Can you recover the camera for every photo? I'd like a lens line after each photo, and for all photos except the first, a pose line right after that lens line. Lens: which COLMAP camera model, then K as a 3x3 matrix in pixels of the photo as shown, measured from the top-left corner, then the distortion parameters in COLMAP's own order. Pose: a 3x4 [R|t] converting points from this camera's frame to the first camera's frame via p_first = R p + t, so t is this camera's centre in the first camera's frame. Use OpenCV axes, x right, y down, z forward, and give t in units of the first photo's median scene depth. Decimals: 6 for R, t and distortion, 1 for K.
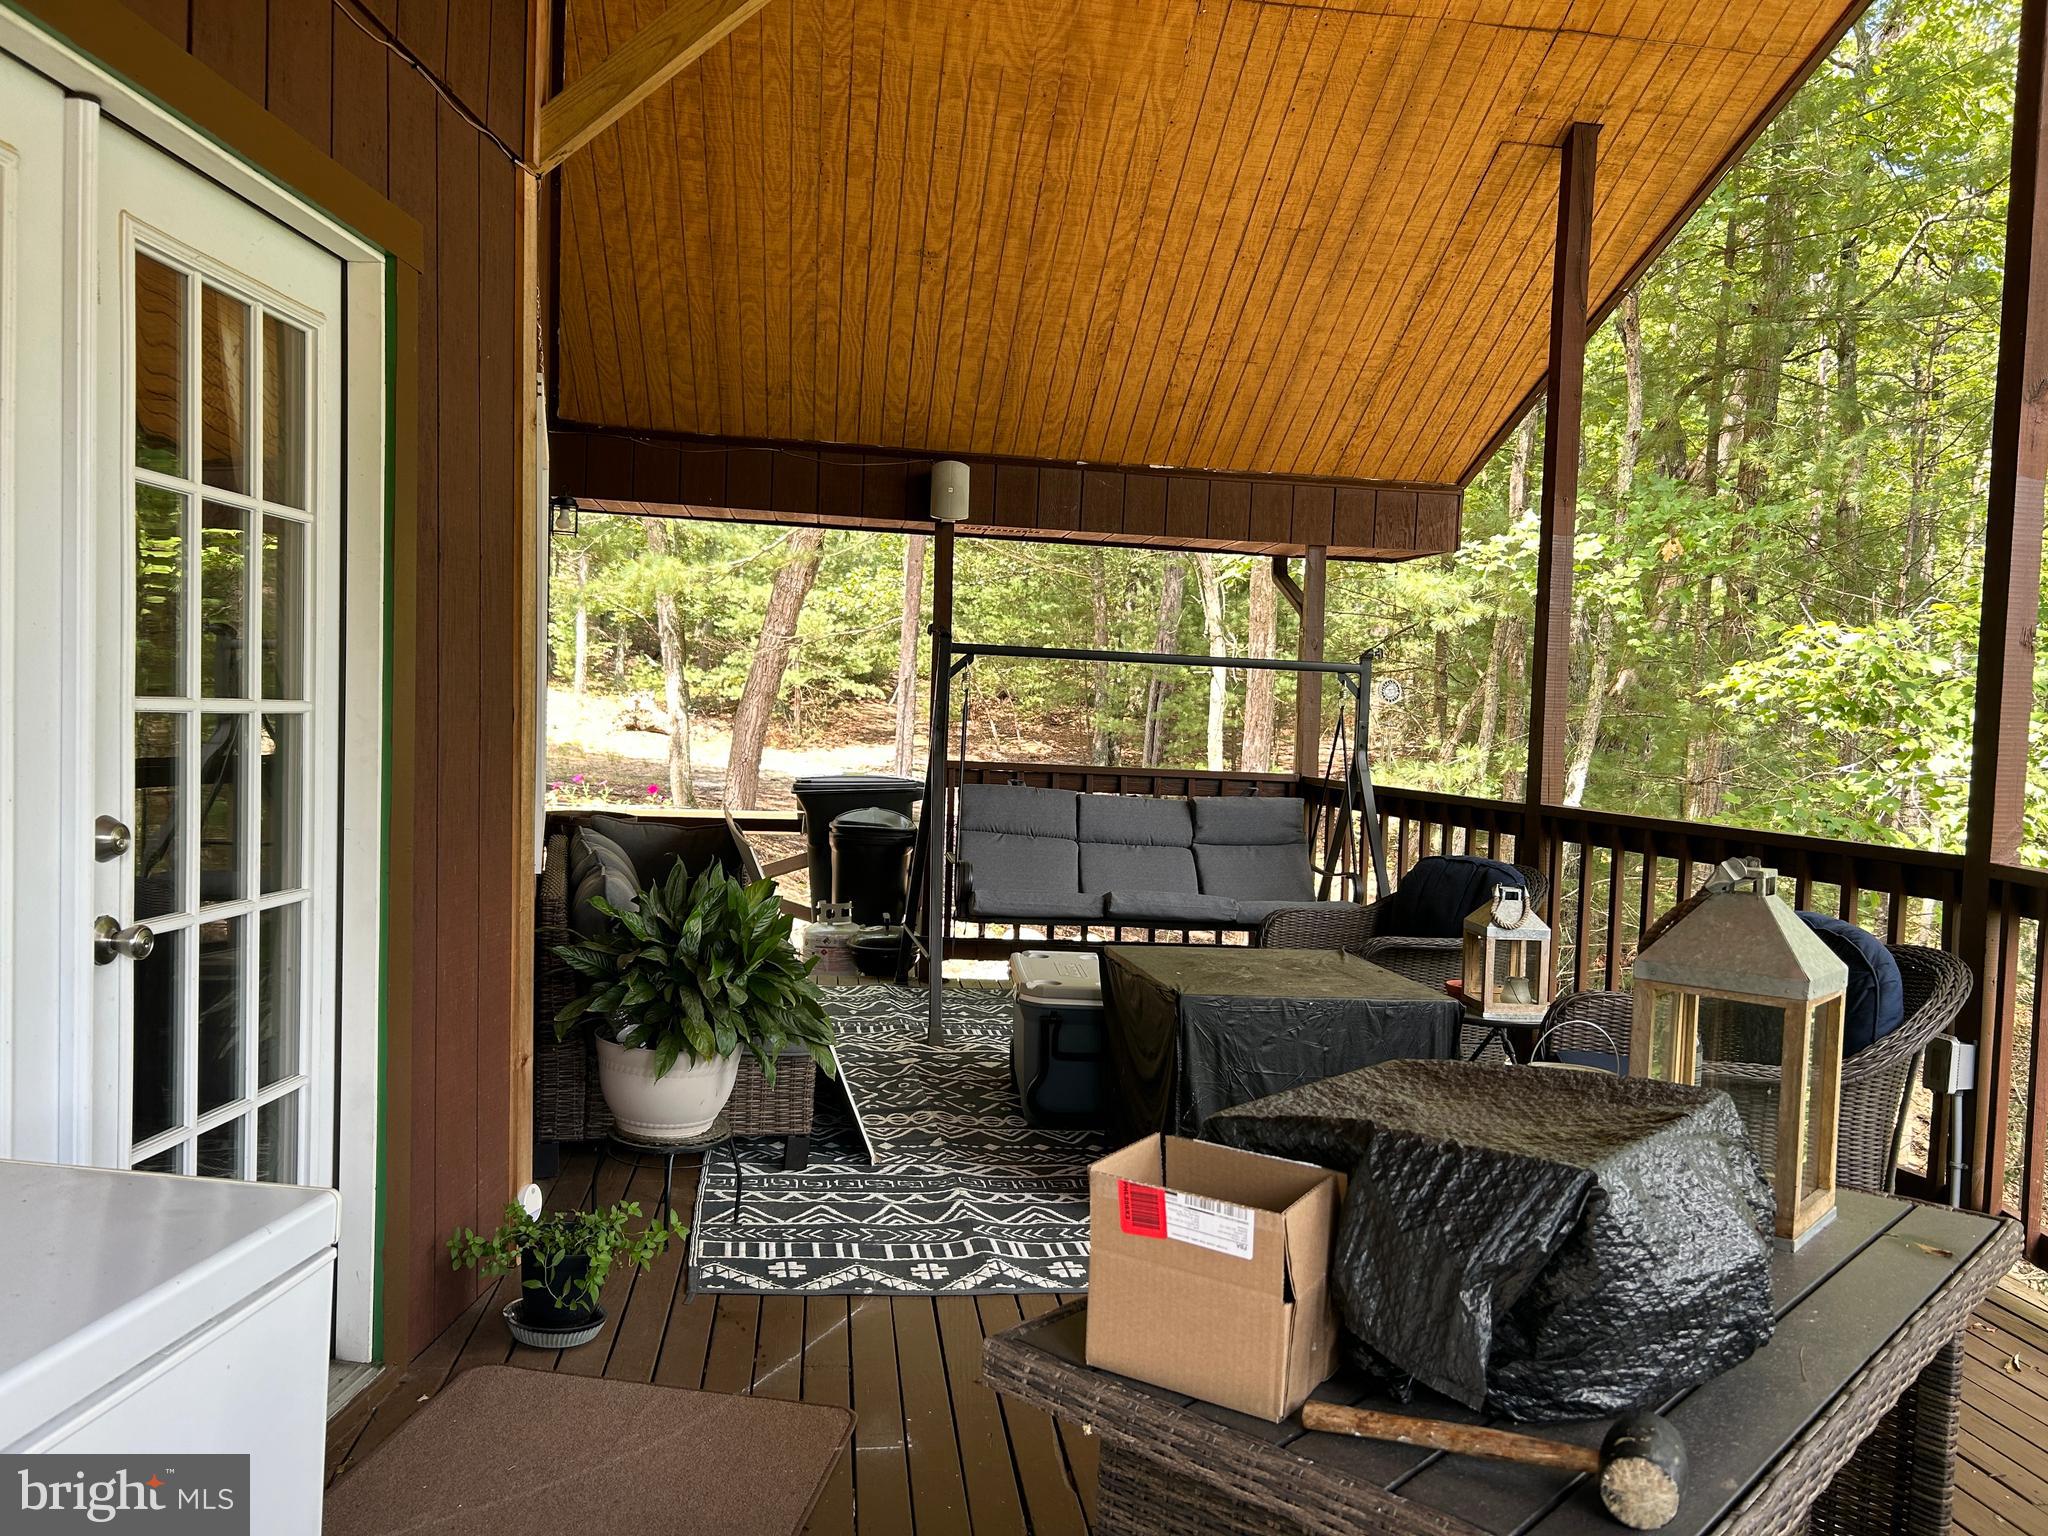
lens RADIAL K [[1542.4, 0, 1024.4], [0, 1542.4, 774.7], [0, 0, 1]] dist [0.008090, 0.000068]
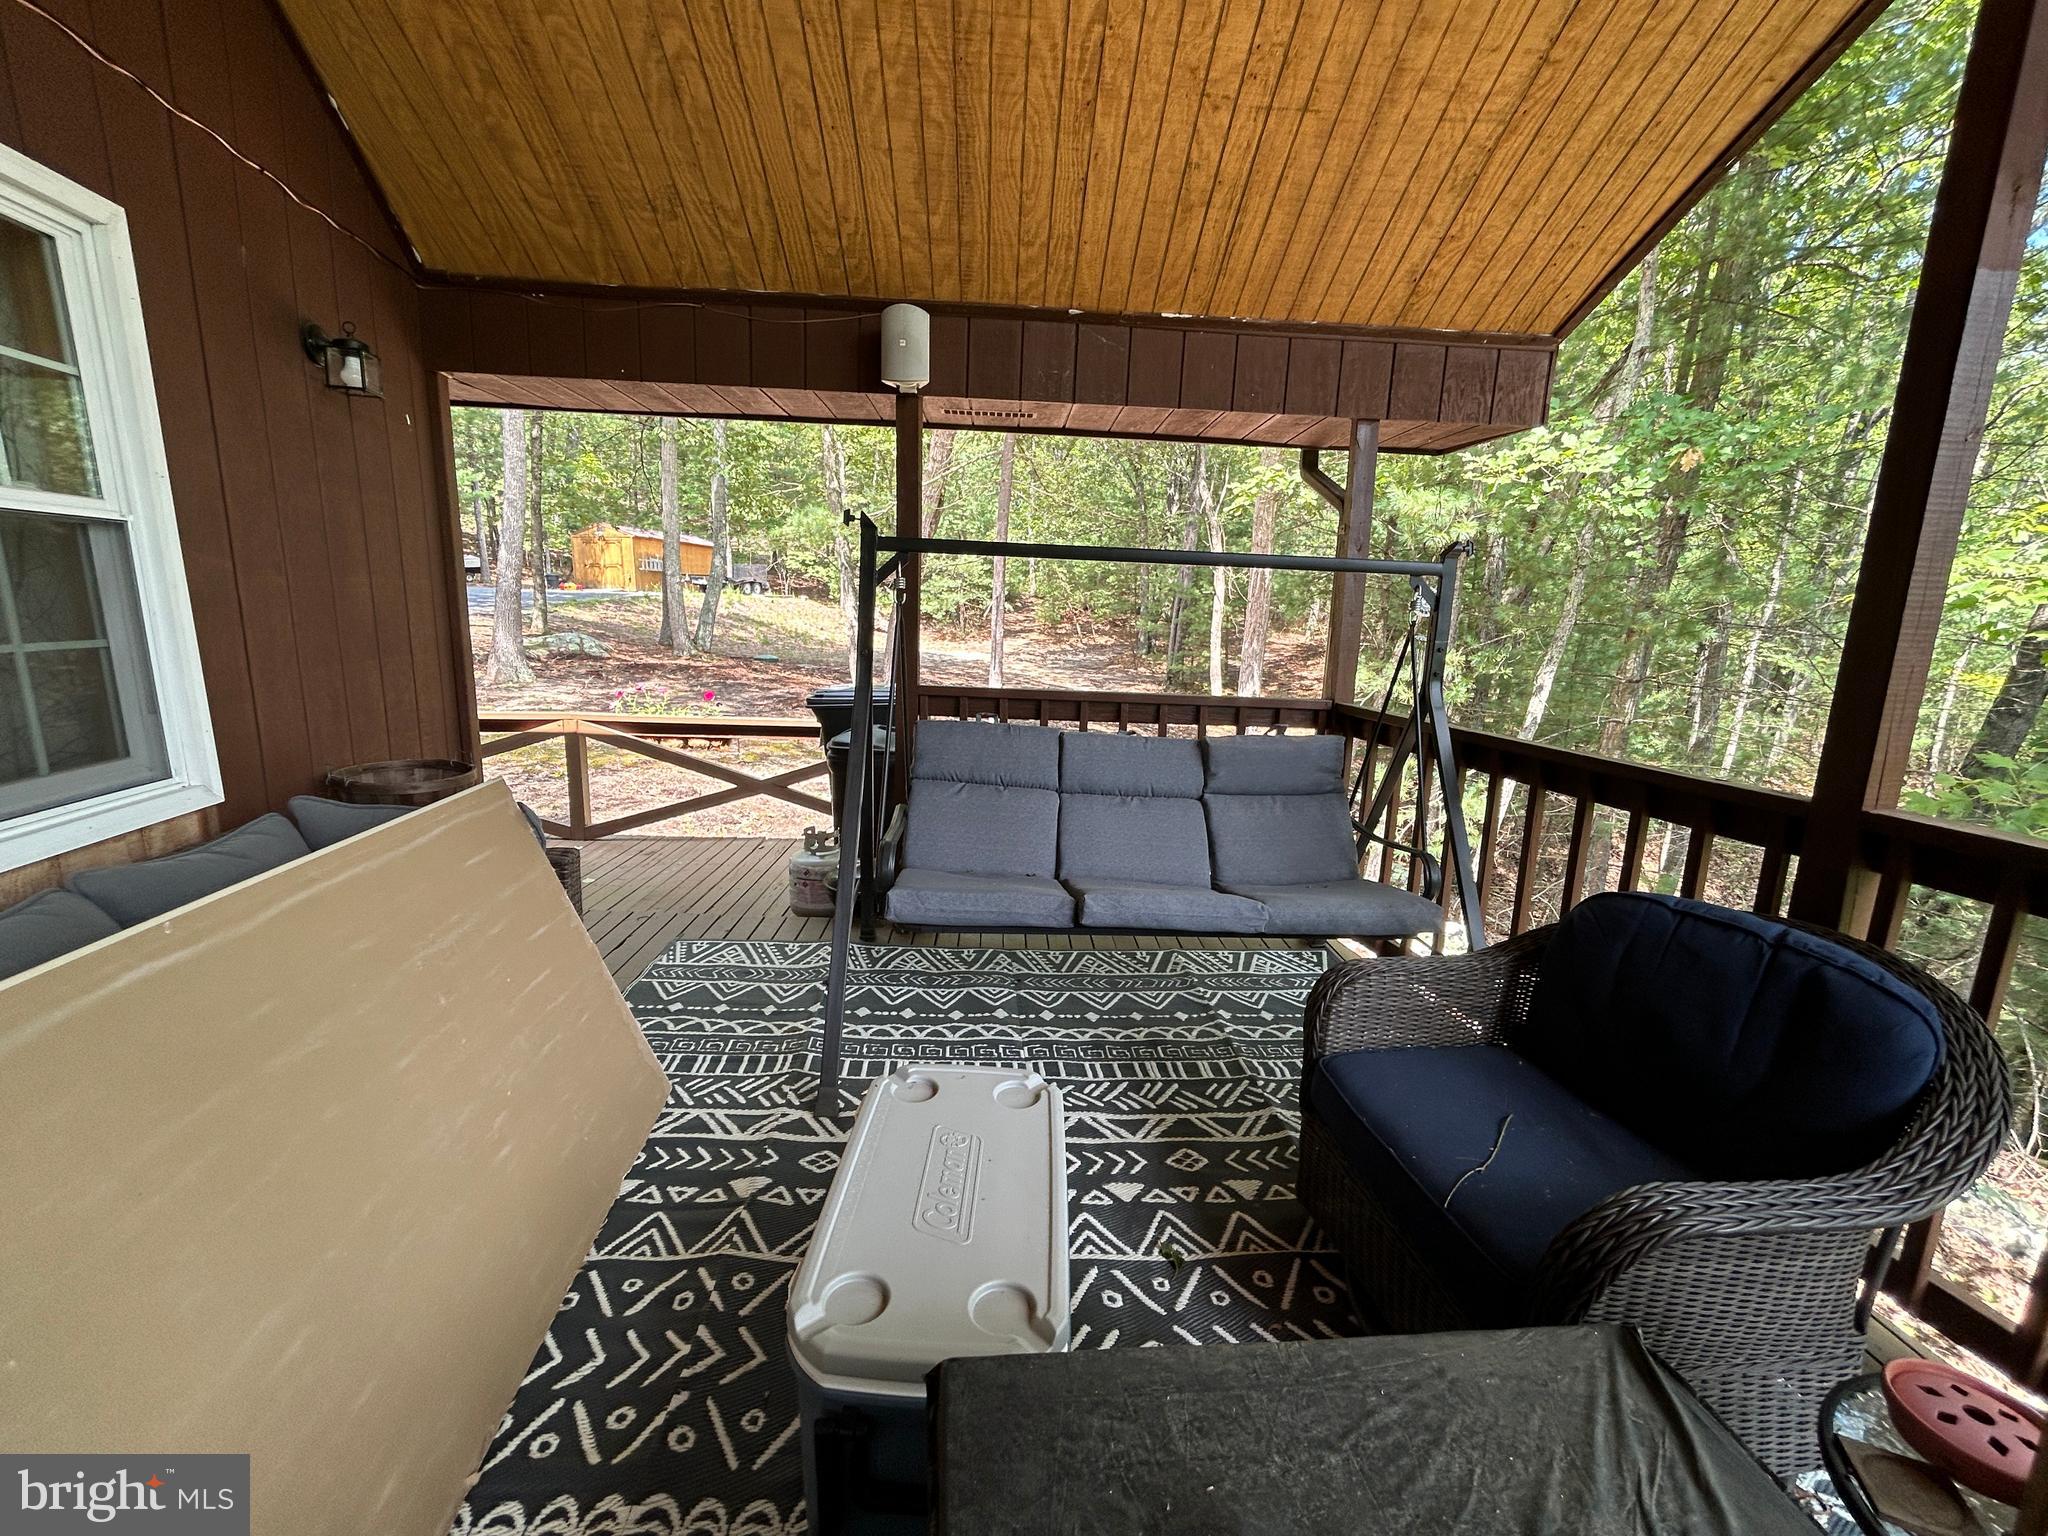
lens RADIAL K [[826.5, 0, 1023.8], [0, 826.5, 770.7], [0, 0, 1]] dist [-0.013106, 0.000403]
pose [[0.995096, 0.012501, -0.098121, 0.056552], [0.001571, 0.989858, 0.142049, -0.028489], [0.098902, -0.141507, 0.984984, 0.555551]]
